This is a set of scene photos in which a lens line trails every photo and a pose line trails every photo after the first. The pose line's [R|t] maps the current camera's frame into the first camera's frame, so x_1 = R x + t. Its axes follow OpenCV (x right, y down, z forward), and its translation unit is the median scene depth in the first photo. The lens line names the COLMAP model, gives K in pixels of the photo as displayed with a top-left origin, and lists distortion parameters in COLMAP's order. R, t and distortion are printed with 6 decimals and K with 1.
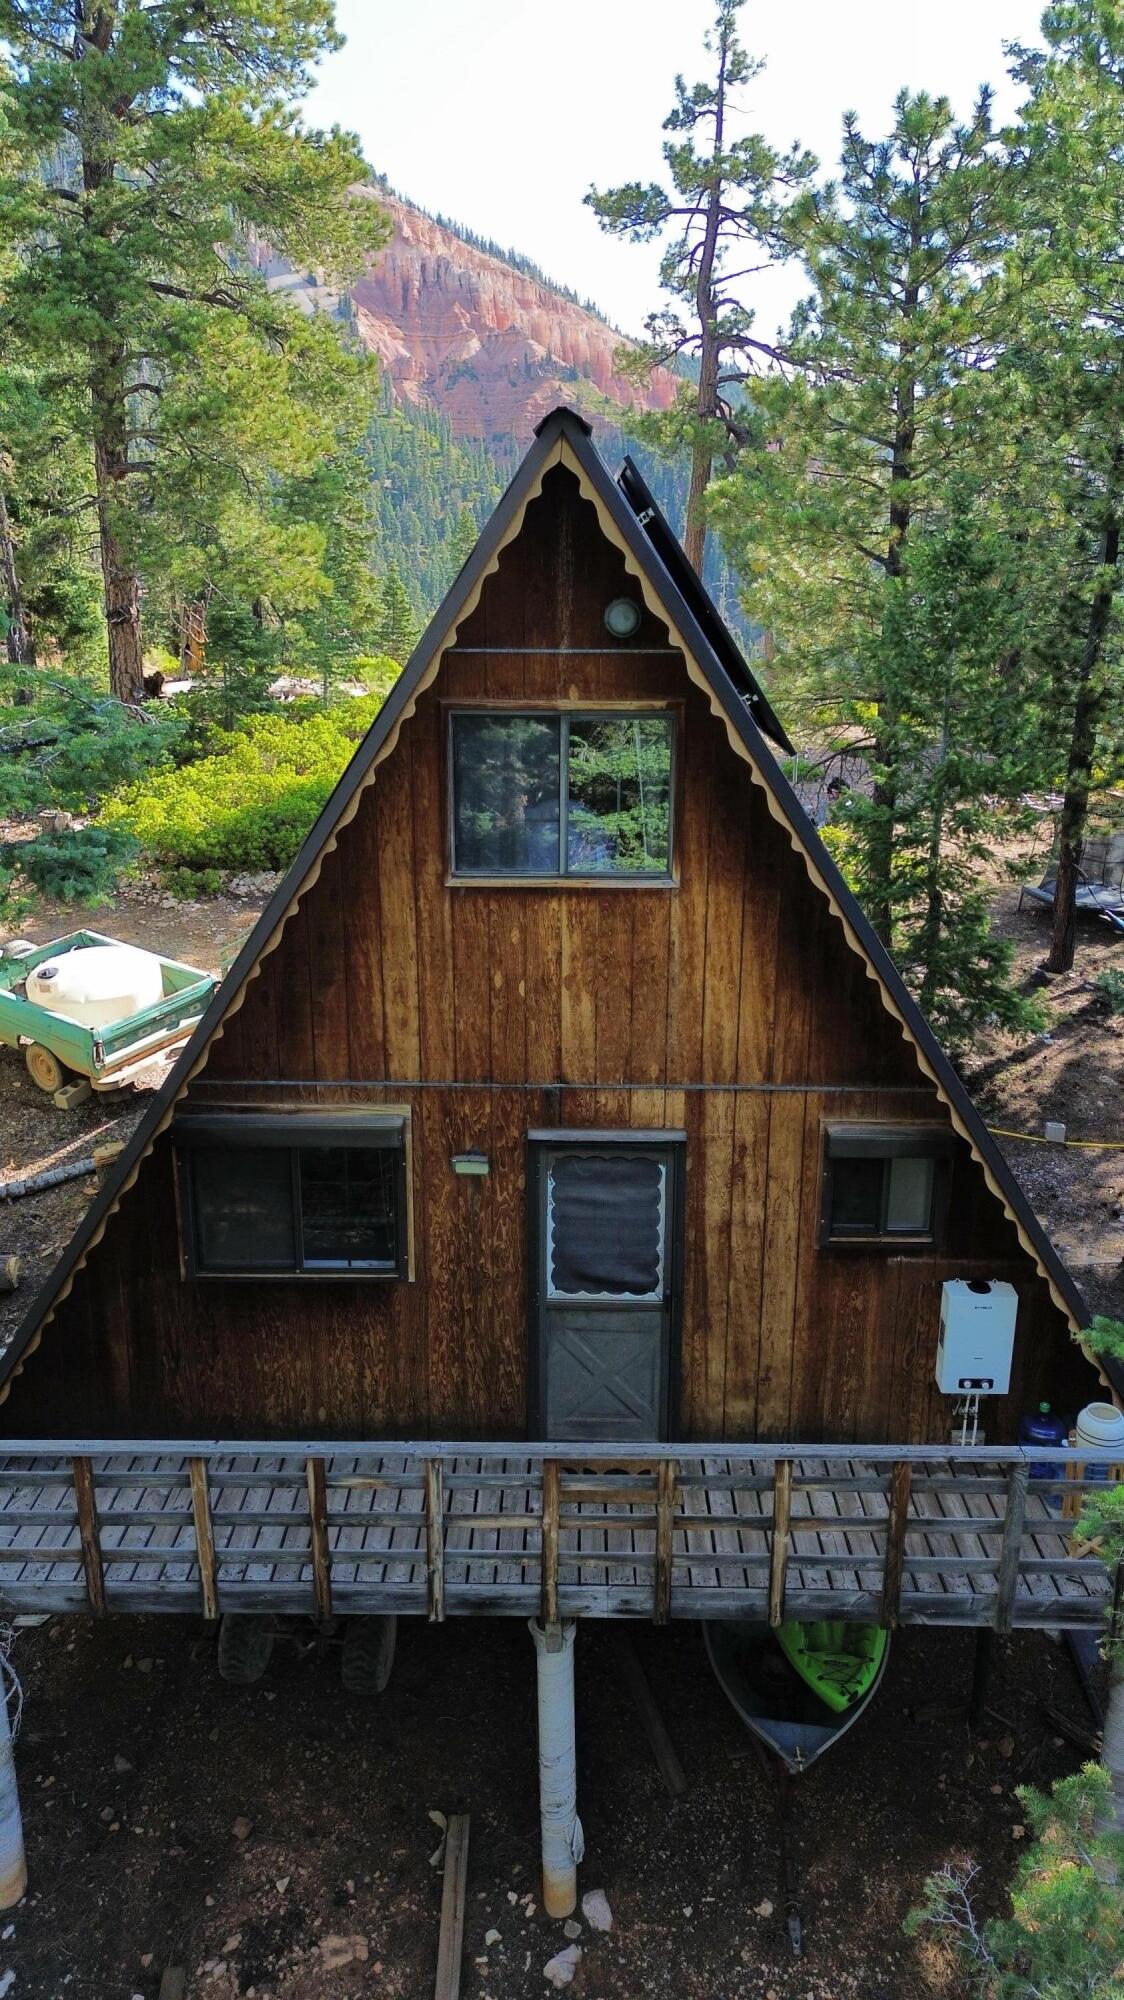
lens RADIAL K [[1394.2, 0, 566.8], [0, 1394.2, 1000.5], [0, 0, 1]] dist [0.028819, -0.035594]
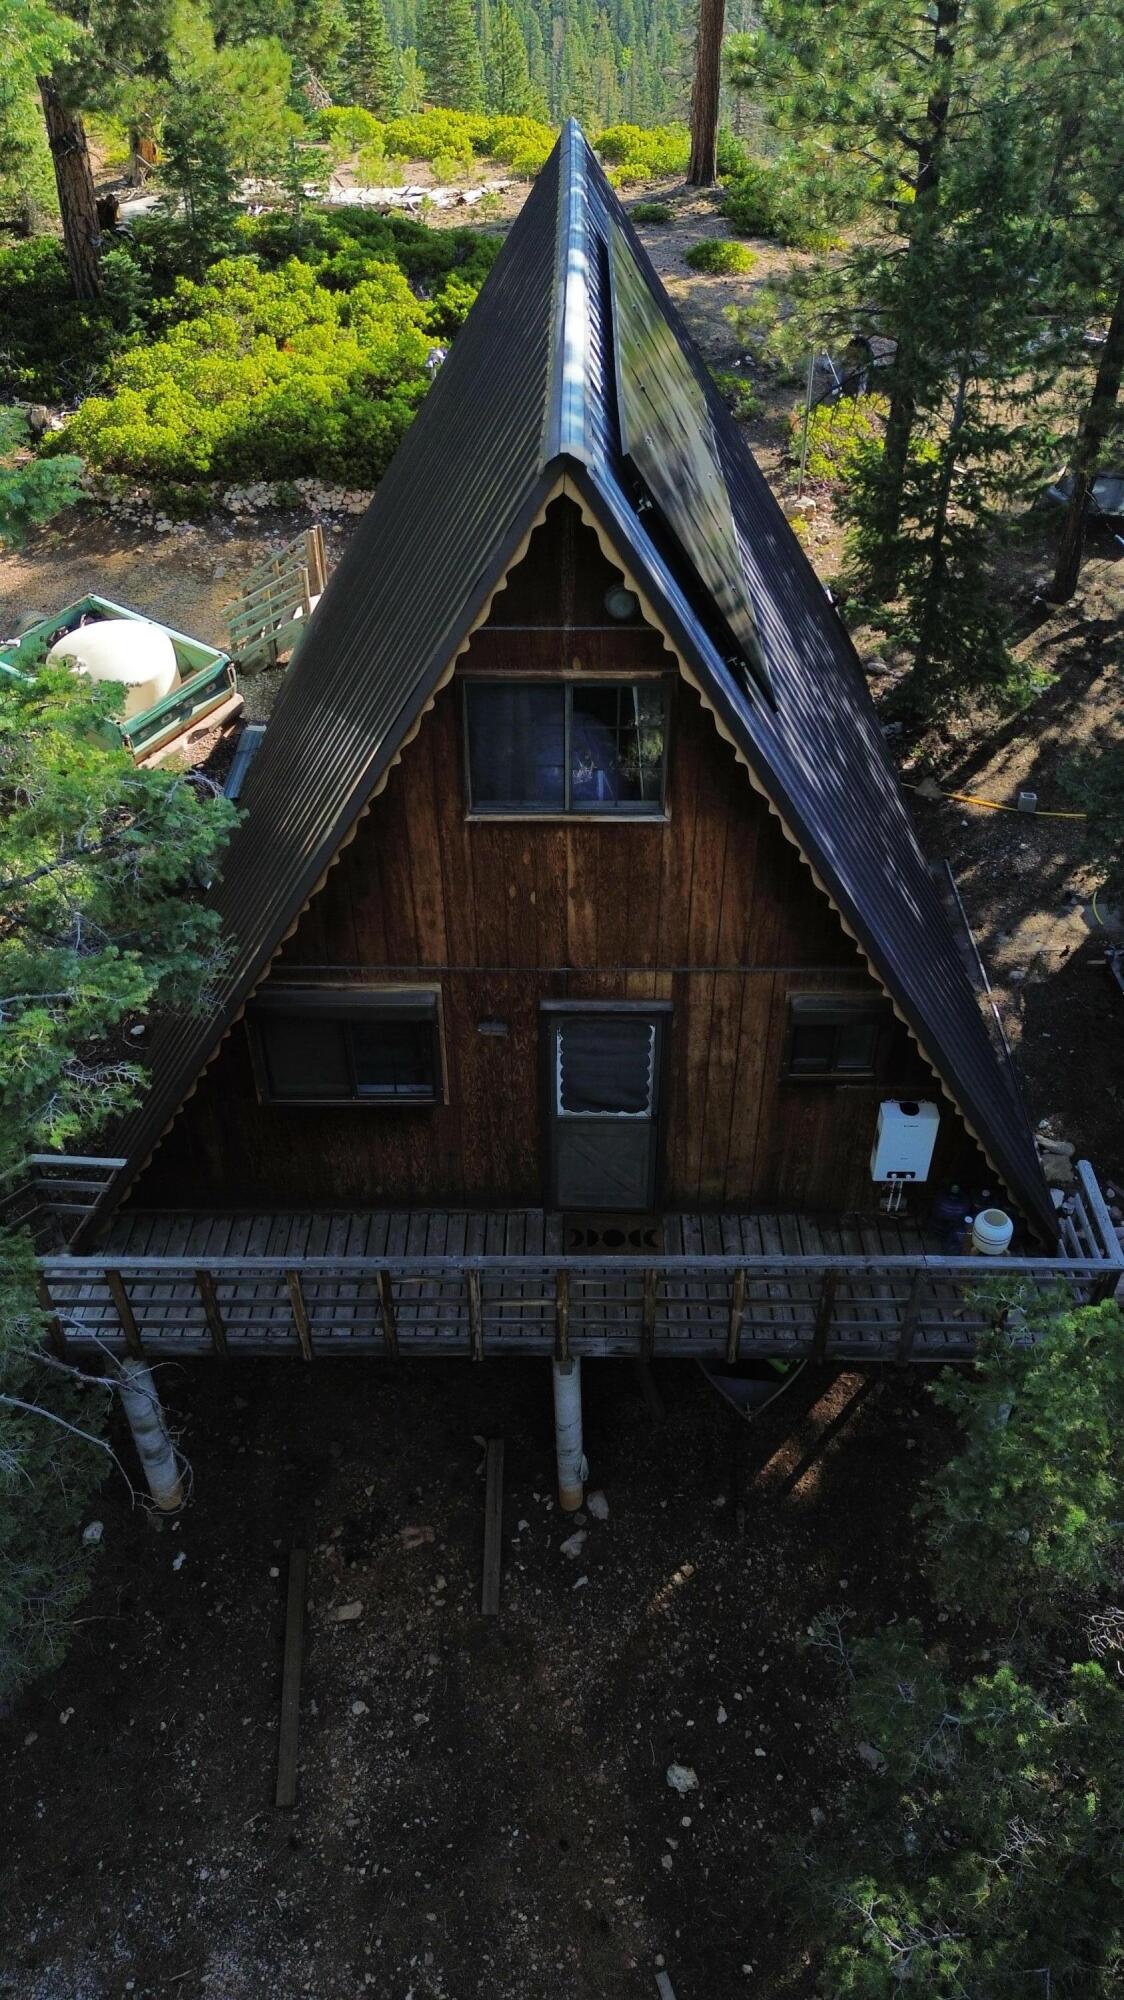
lens RADIAL K [[1394.2, 0, 564.4], [0, 1394.2, 999.6], [0, 0, 1]] dist [0.028819, -0.035594]
pose [[0.999960, -0.007391, -0.004963, -0.001073], [0.008701, 0.929299, 0.369226, -0.337032], [0.001883, -0.369254, 0.929327, -0.102323]]
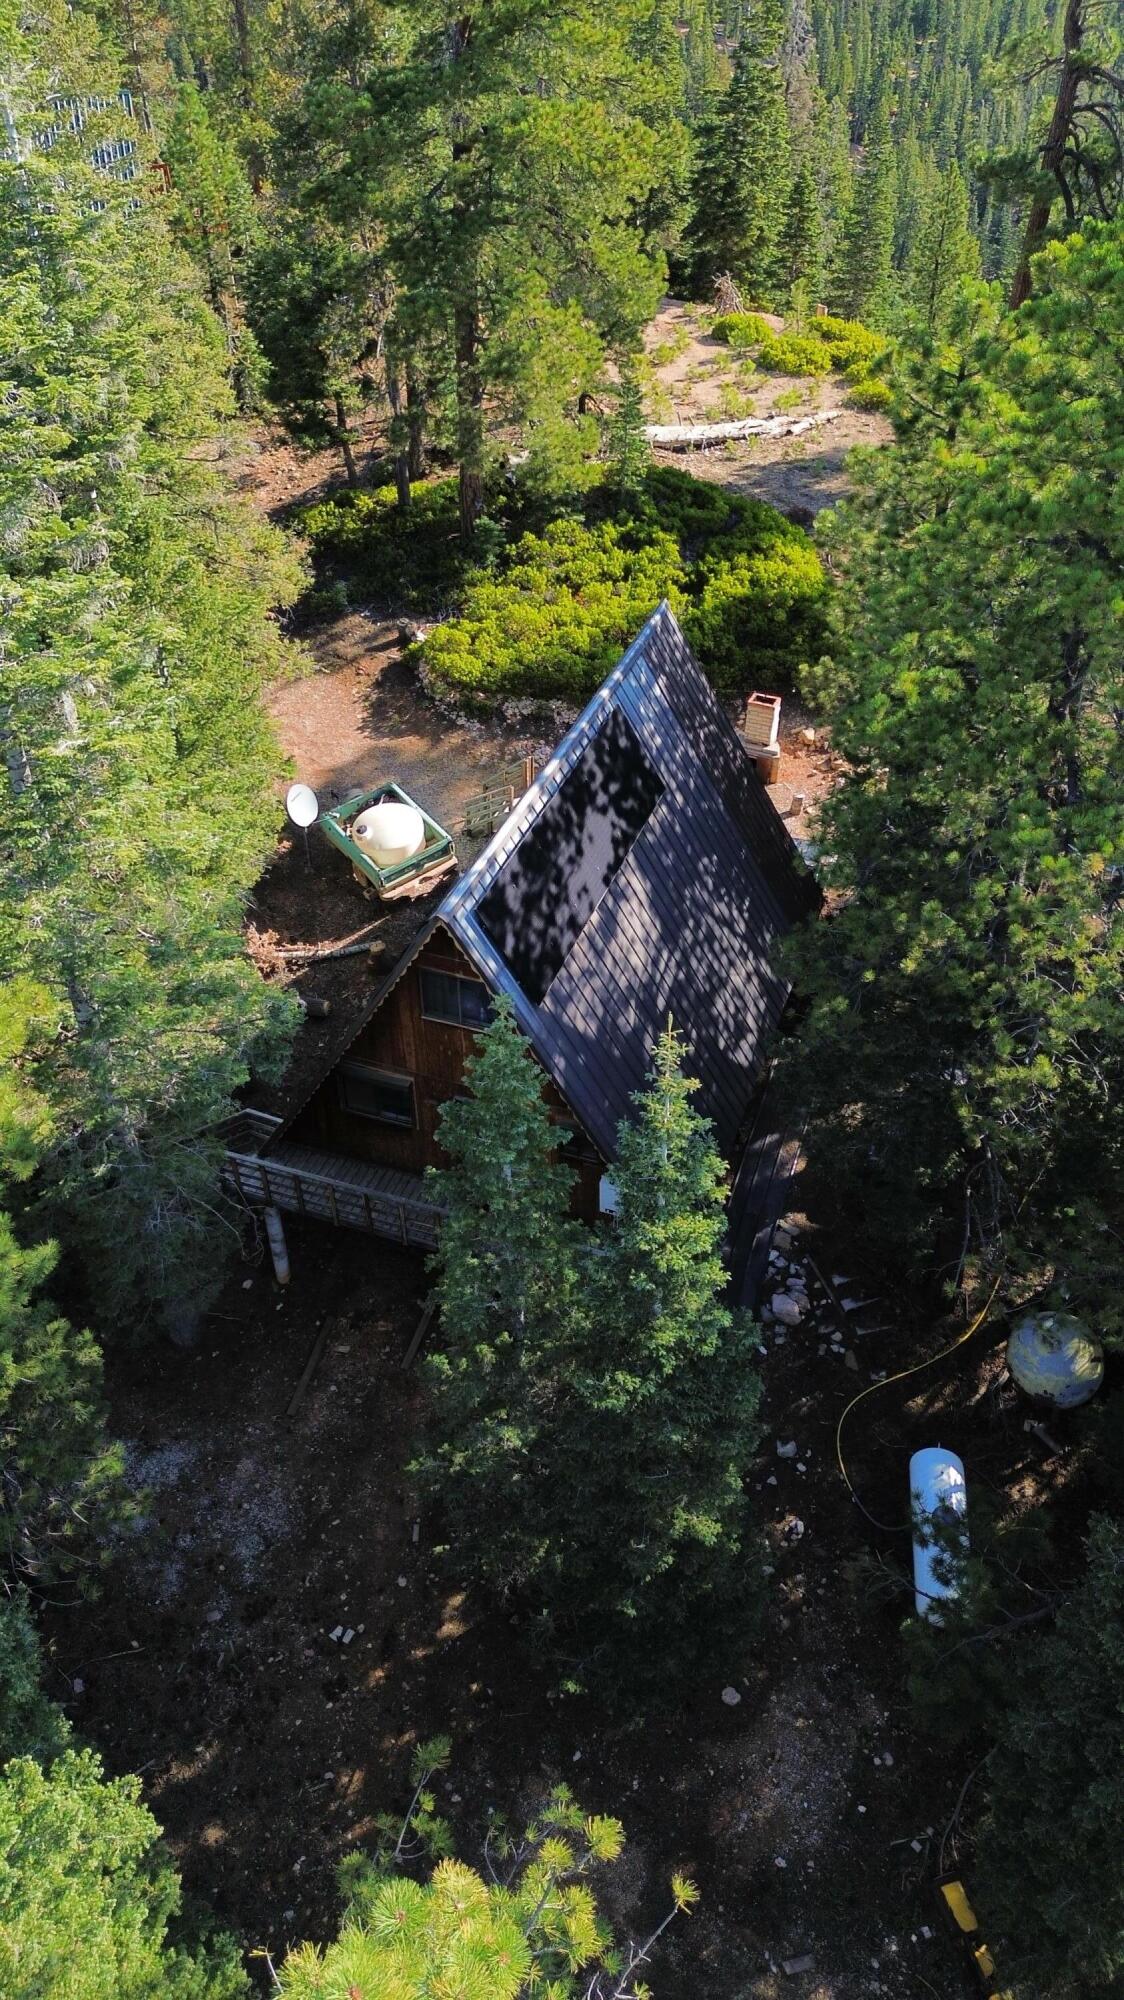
lens RADIAL K [[1394.2, 0, 558.7], [0, 1394.2, 1013.3], [0, 0, 1]] dist [0.028819, -0.035594]
pose [[0.940440, 0.206486, -0.270066, 0.834792], [-0.084983, 0.911977, 0.401343, -1.120156], [0.329165, -0.354488, 0.875208, -1.199732]]
